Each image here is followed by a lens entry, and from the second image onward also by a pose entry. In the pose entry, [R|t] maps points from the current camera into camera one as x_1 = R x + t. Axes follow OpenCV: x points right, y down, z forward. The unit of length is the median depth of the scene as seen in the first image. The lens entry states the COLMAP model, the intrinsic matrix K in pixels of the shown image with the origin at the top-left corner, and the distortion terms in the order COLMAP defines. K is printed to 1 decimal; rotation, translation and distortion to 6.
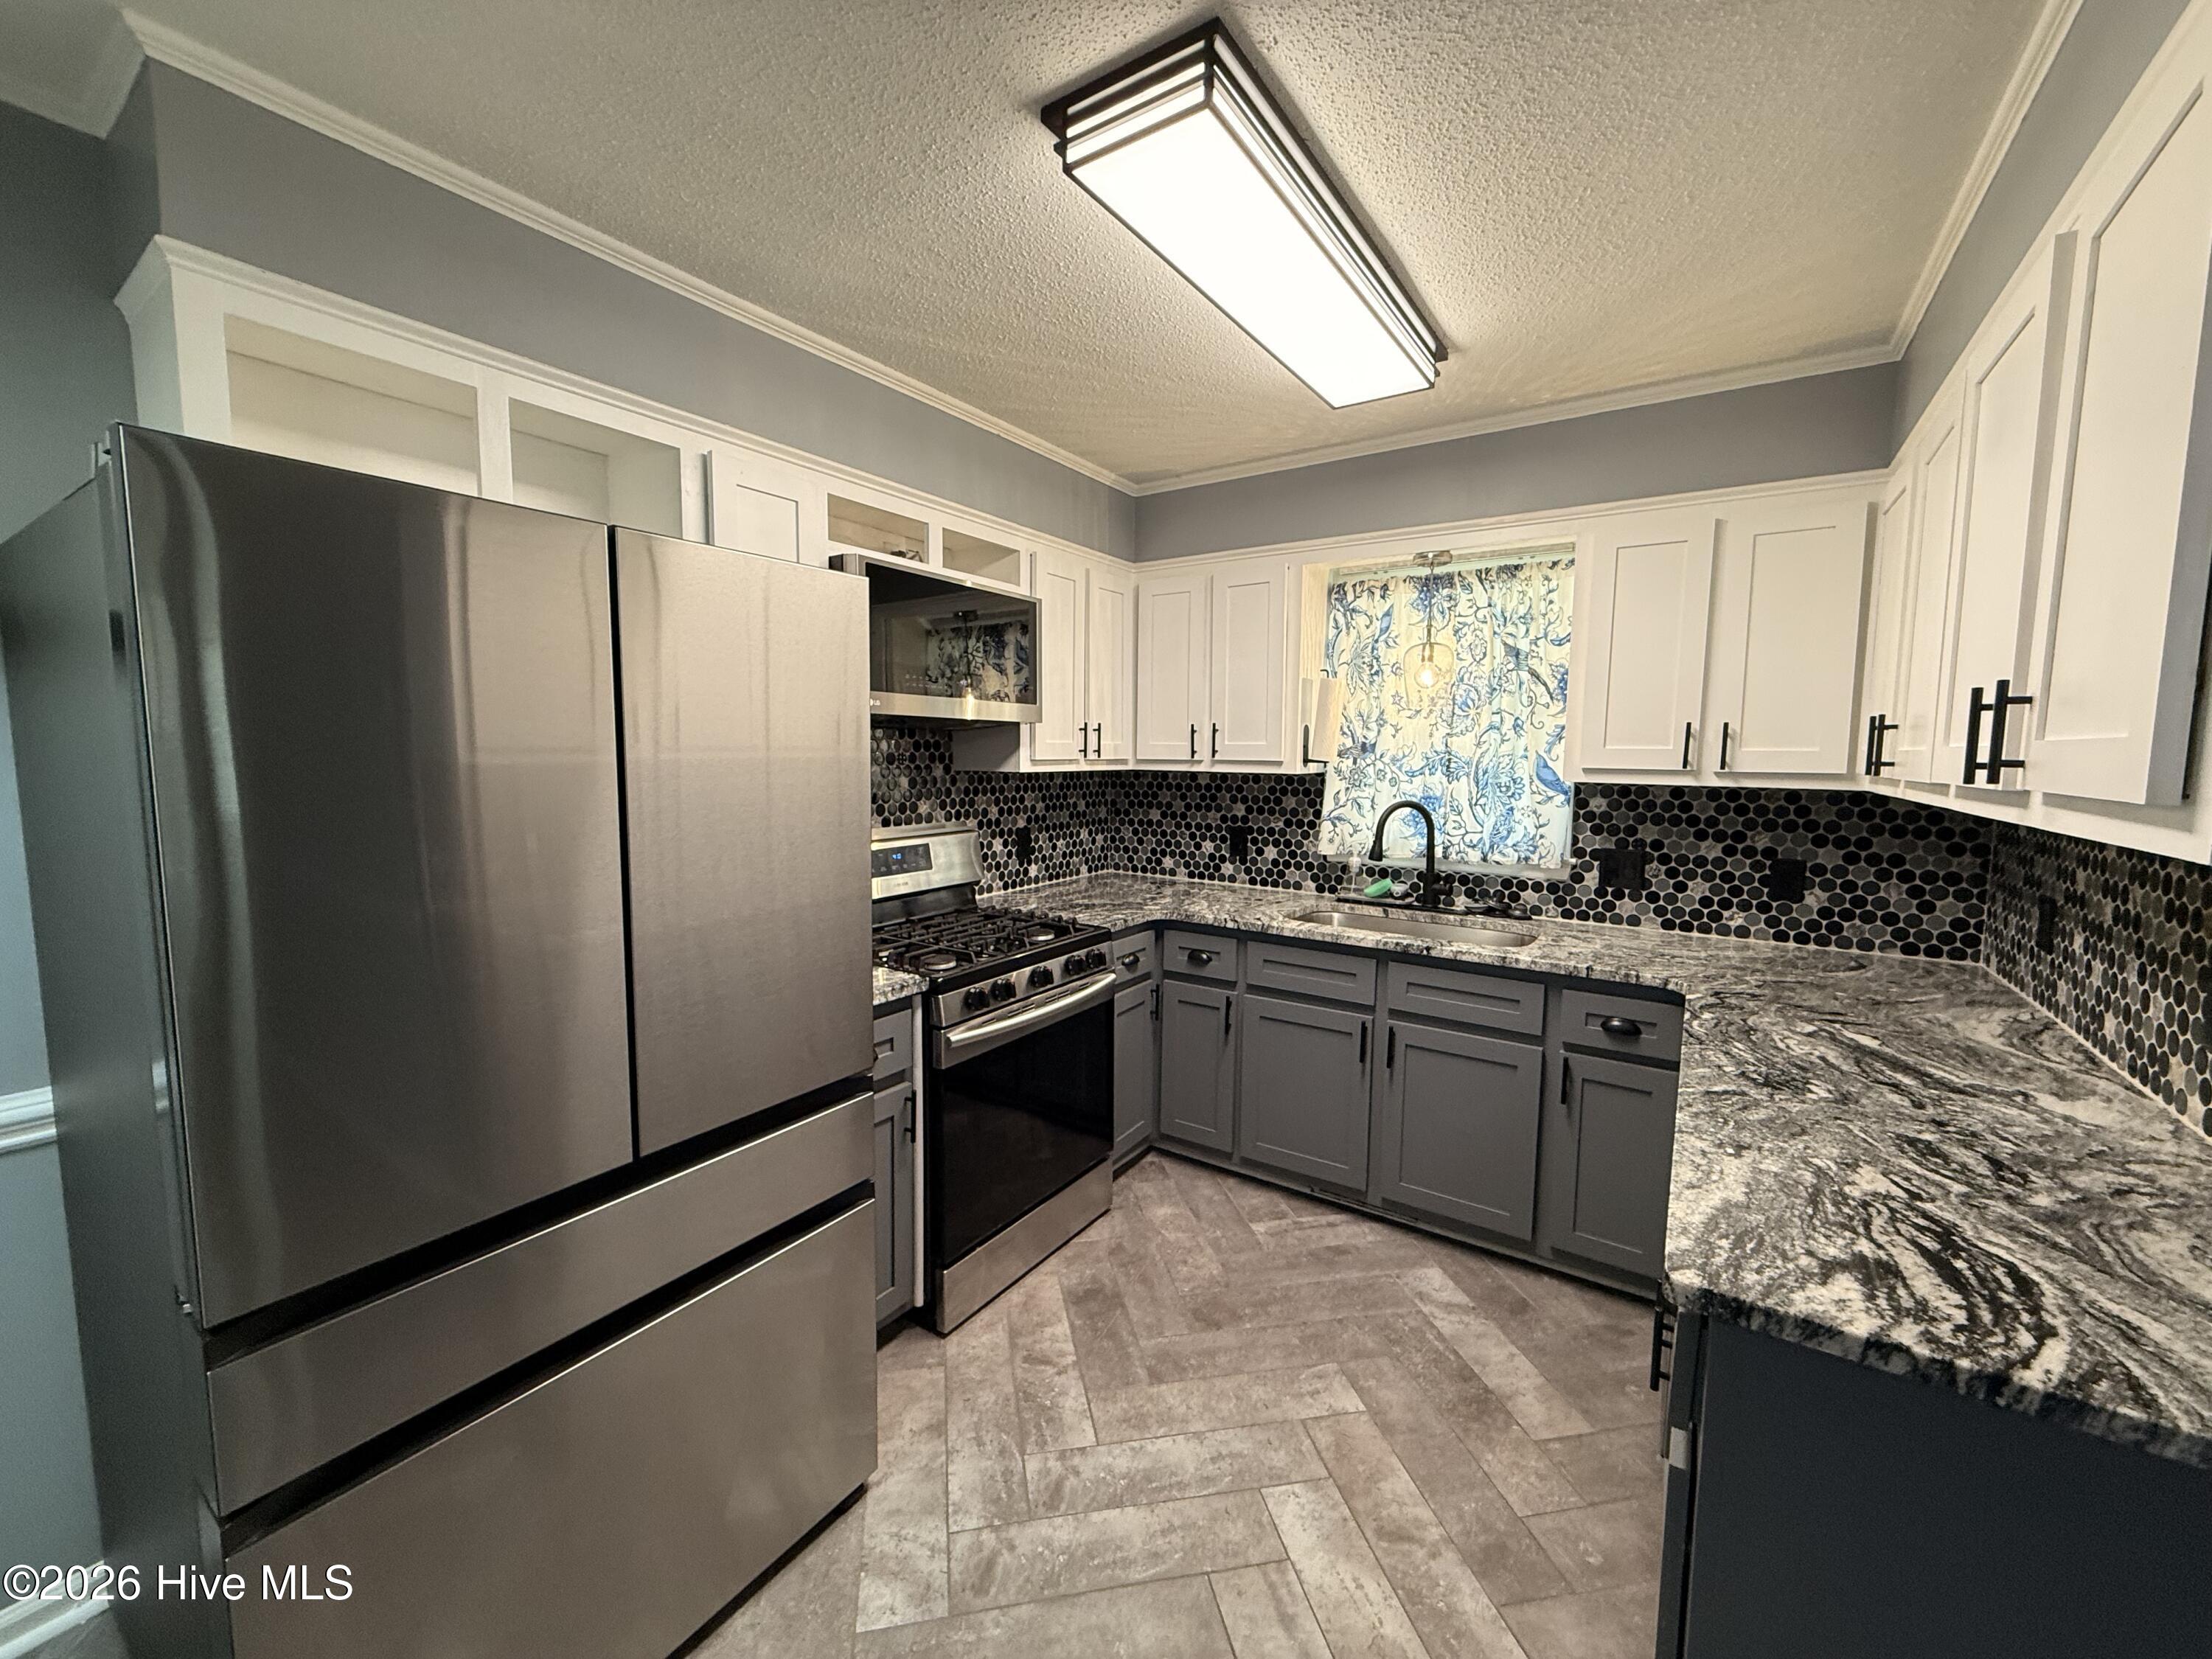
lens RADIAL K [[876.2, 0, 1106.0], [0, 876.2, 829.2], [0, 0, 1]] dist [-0.001380, 0.000200]
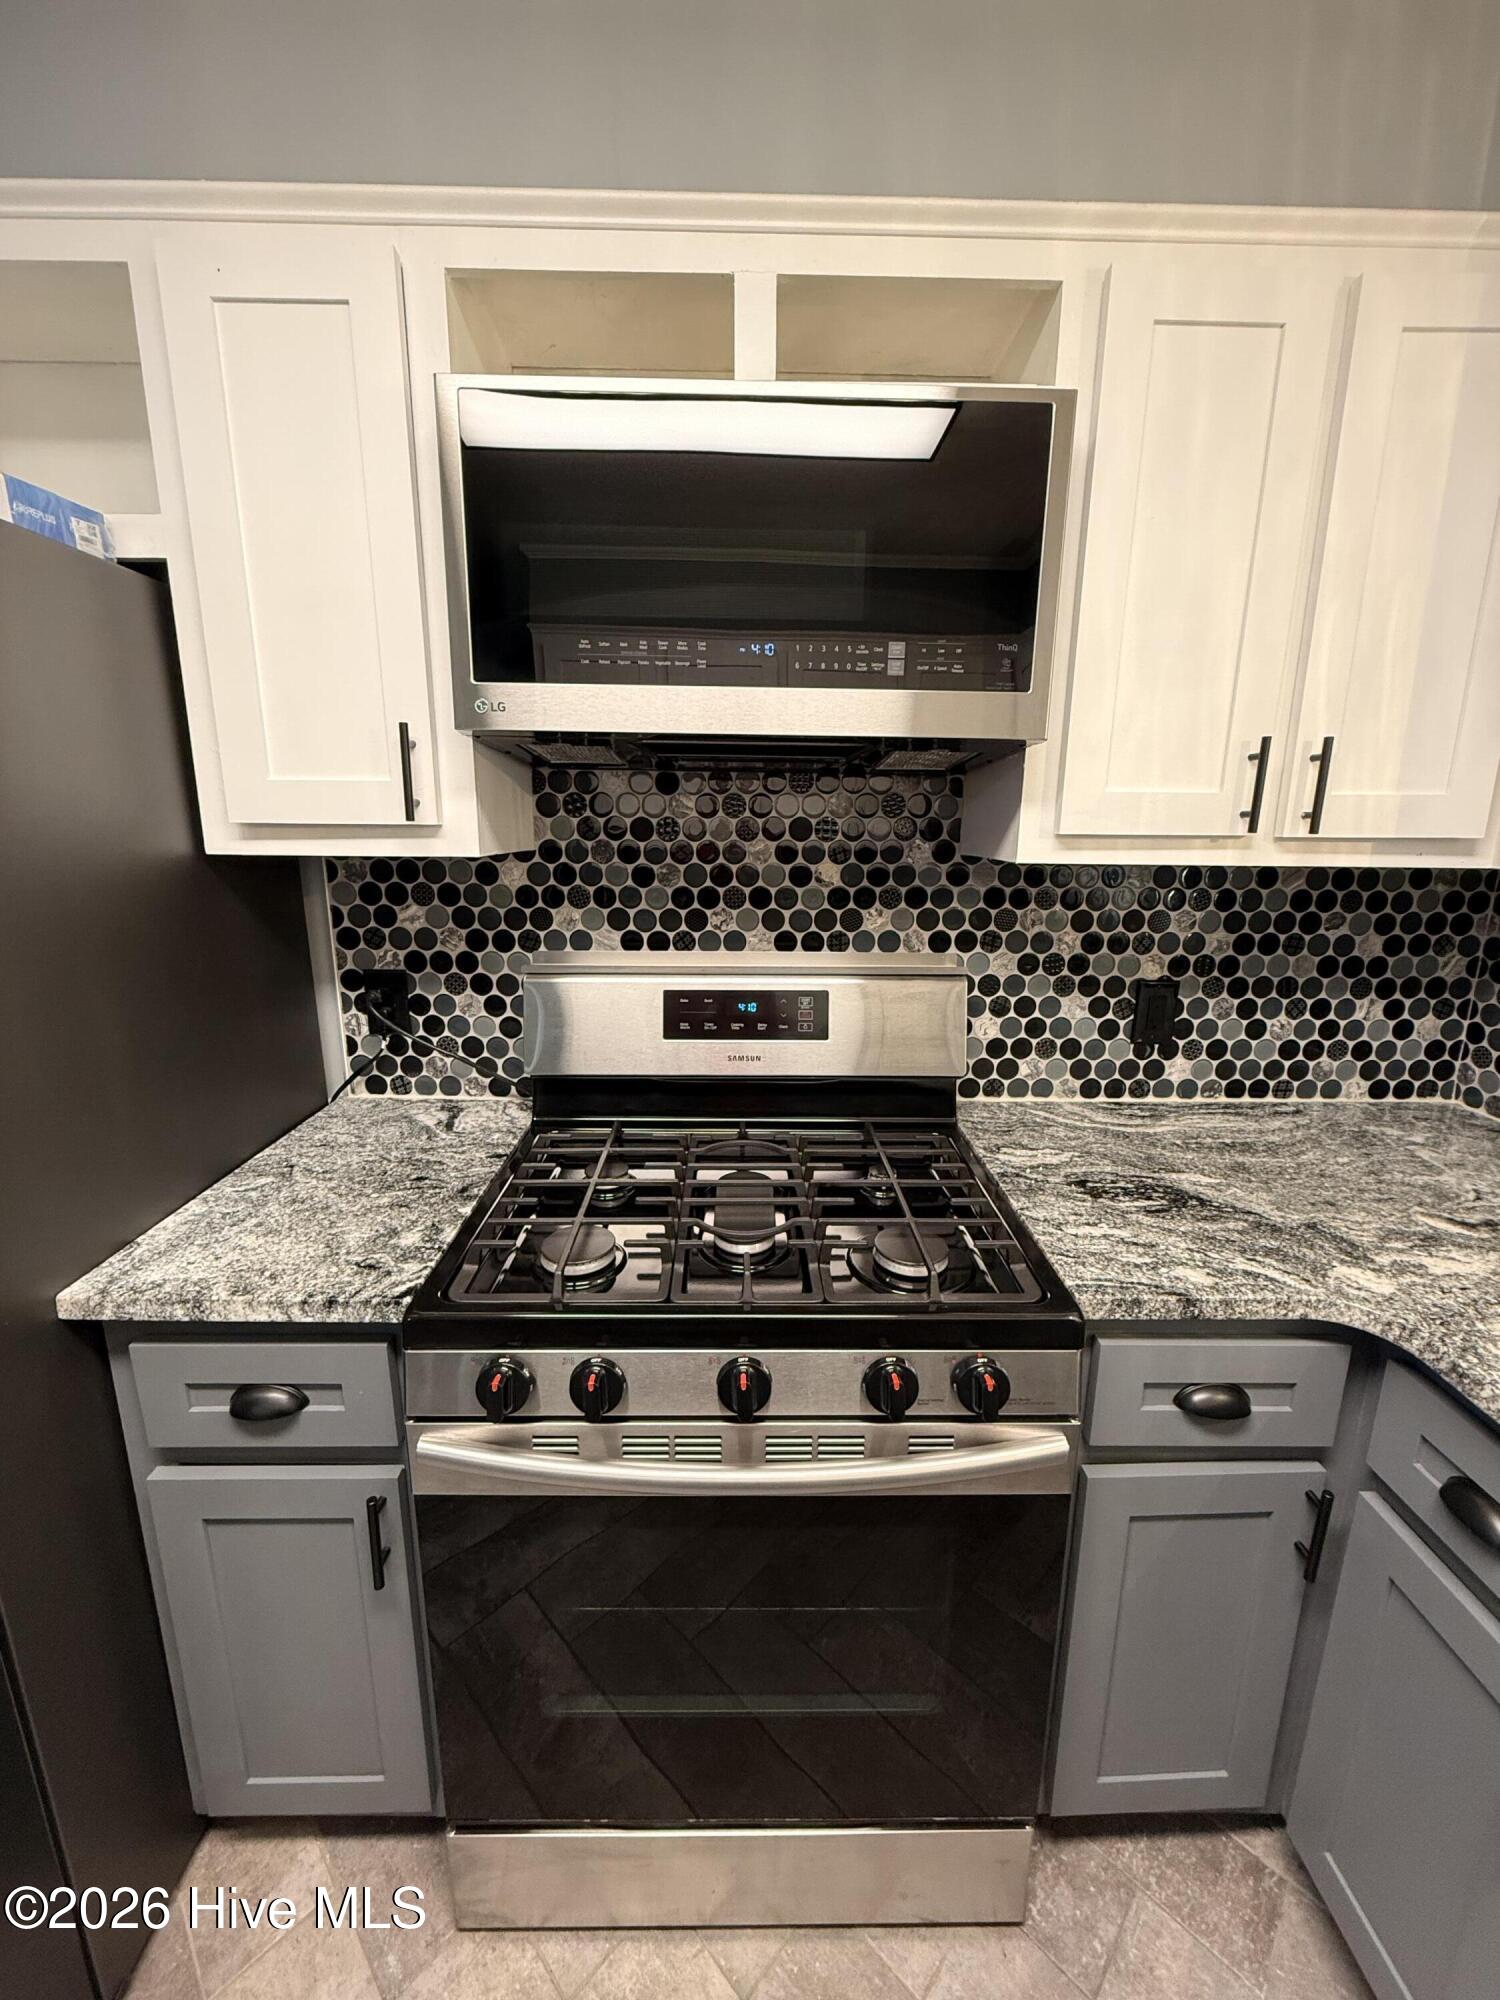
lens RADIAL K [[792.2, 0, 759.4], [0, 792.2, 994.3], [0, 0, 1]] dist [-0.001380, 0.000200]
pose [[0.568046, 0.173980, -0.804397, 0.159331], [-0.081192, 0.984479, 0.155594, -0.052766], [0.818982, -0.023073, 0.573355, 0.682296]]
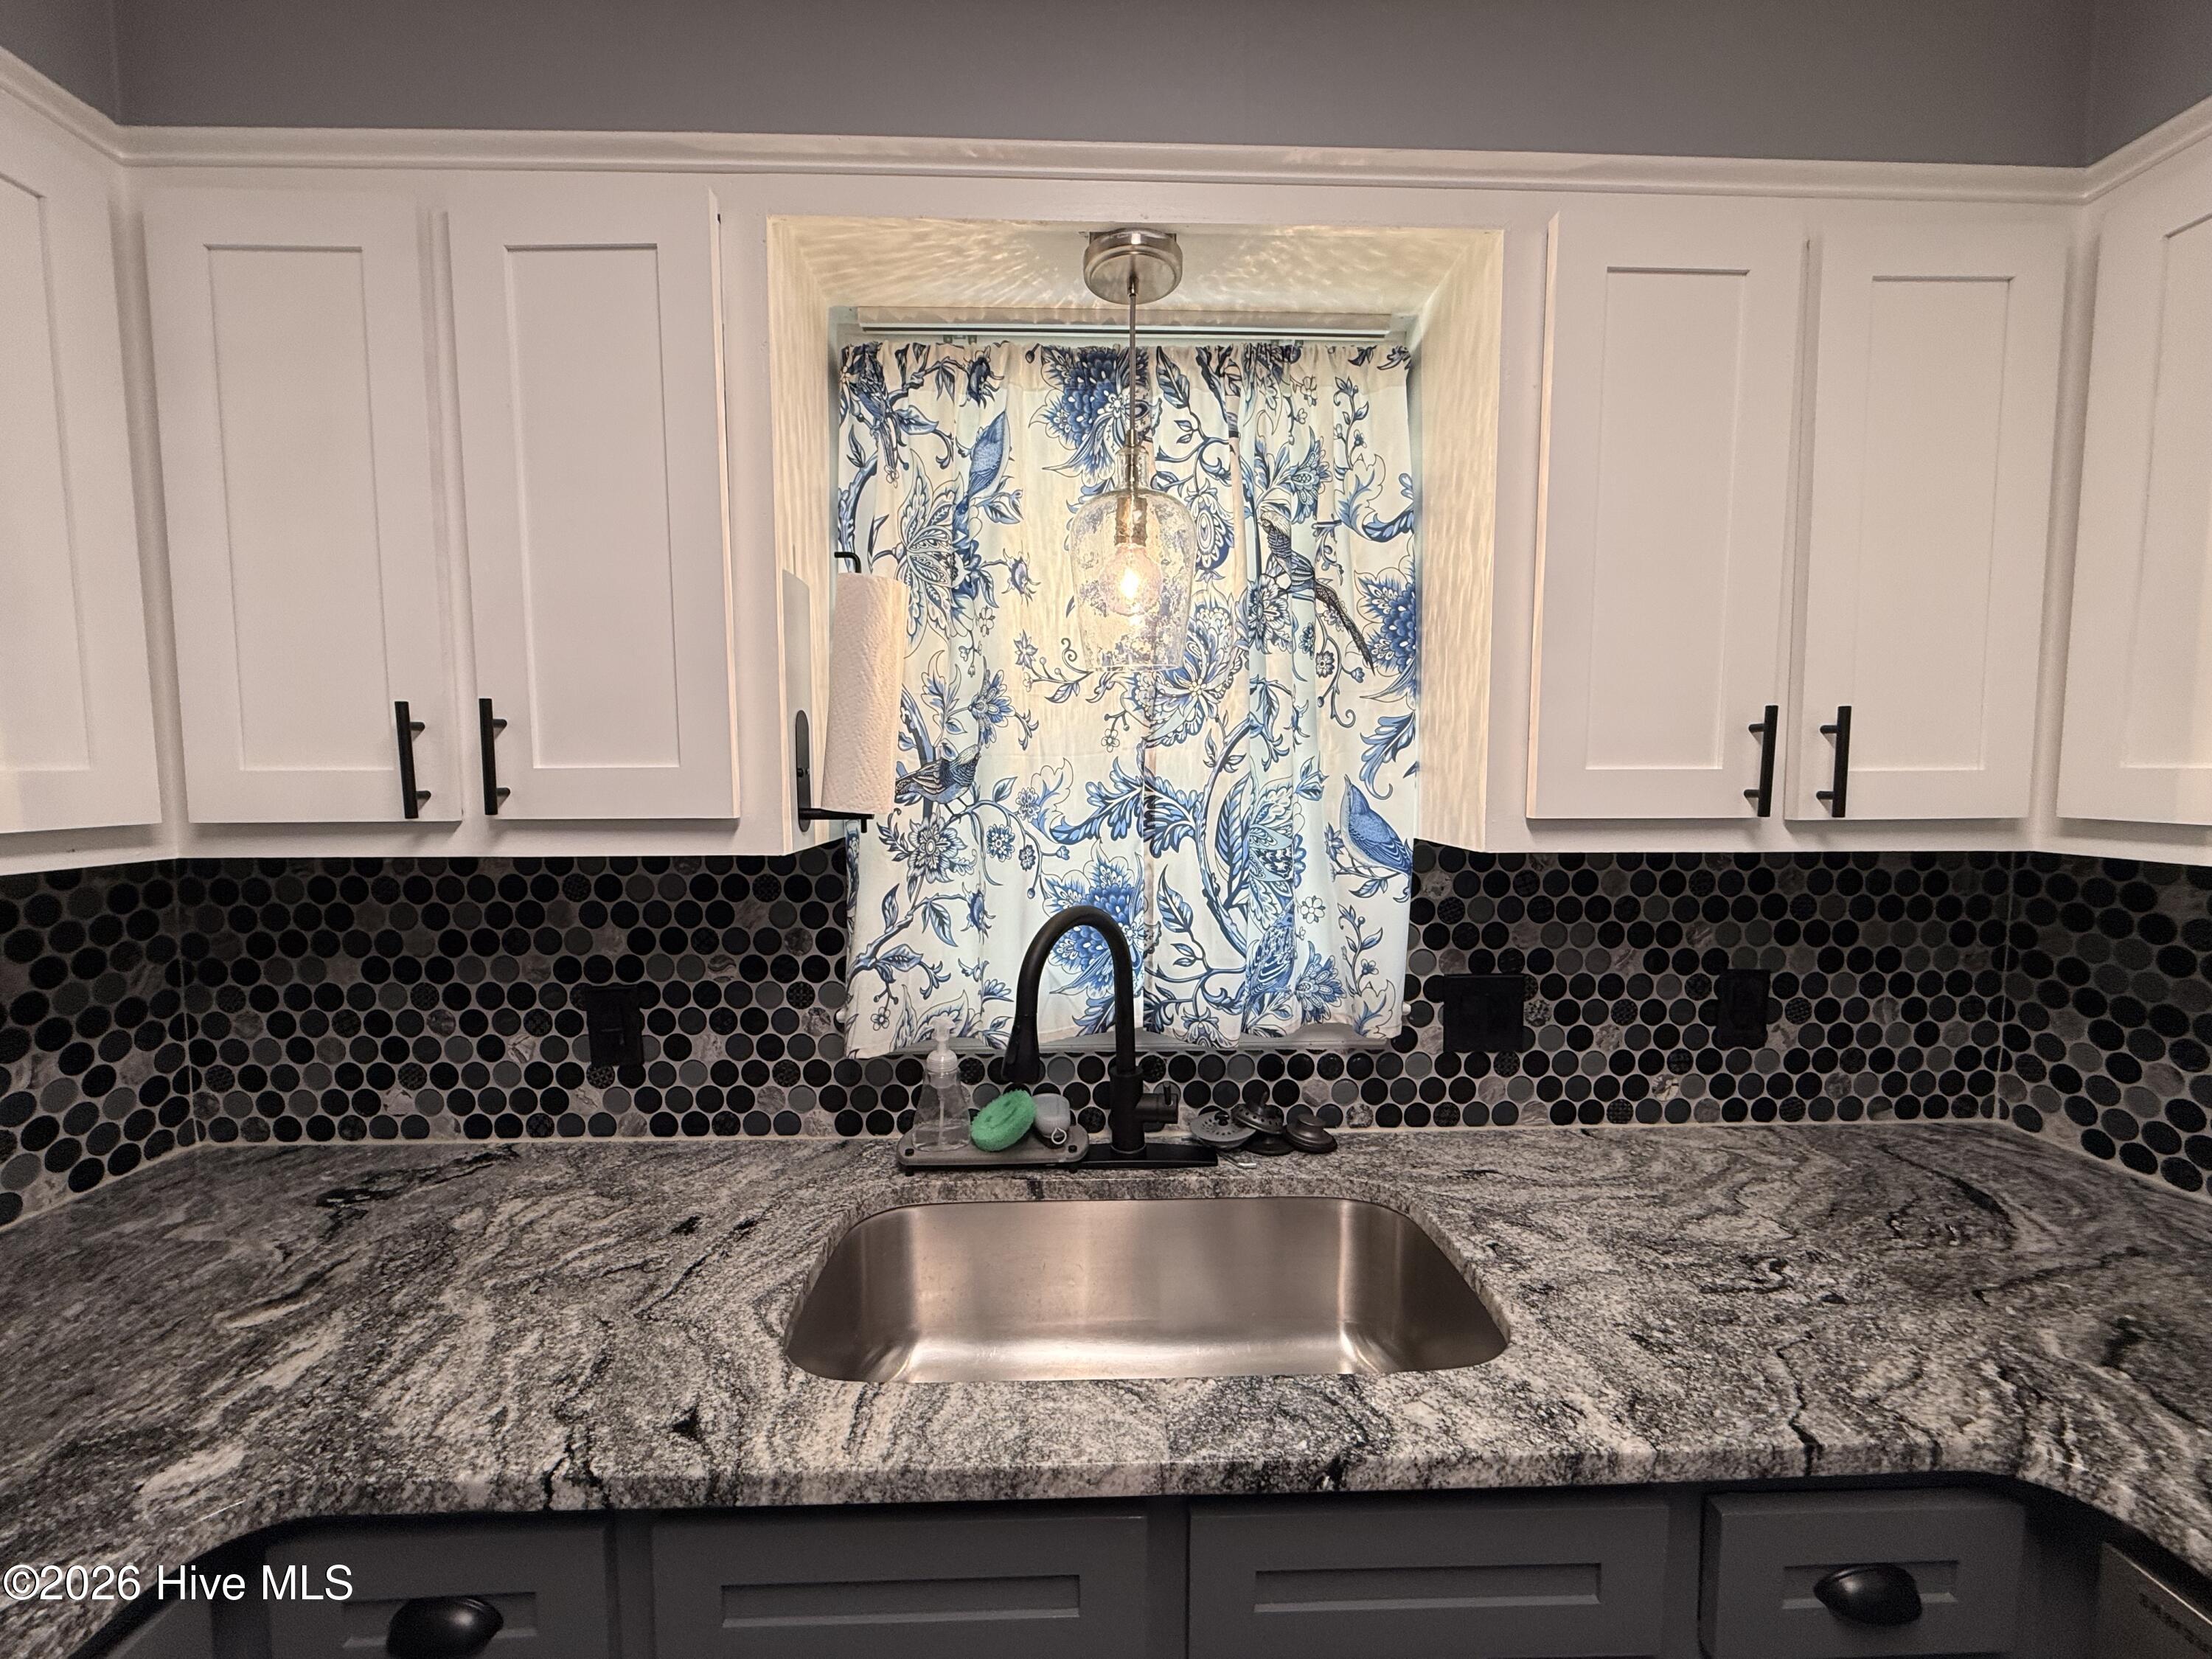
lens RADIAL K [[876.2, 0, 1098.2], [0, 876.2, 830.7], [0, 0, 1]] dist [-0.001380, 0.000200]
pose [[0.809133, -0.052433, 0.585282, 0.129865], [0.065577, 0.997847, -0.001267, -0.069800], [-0.583955, 0.039406, 0.810829, 0.715272]]
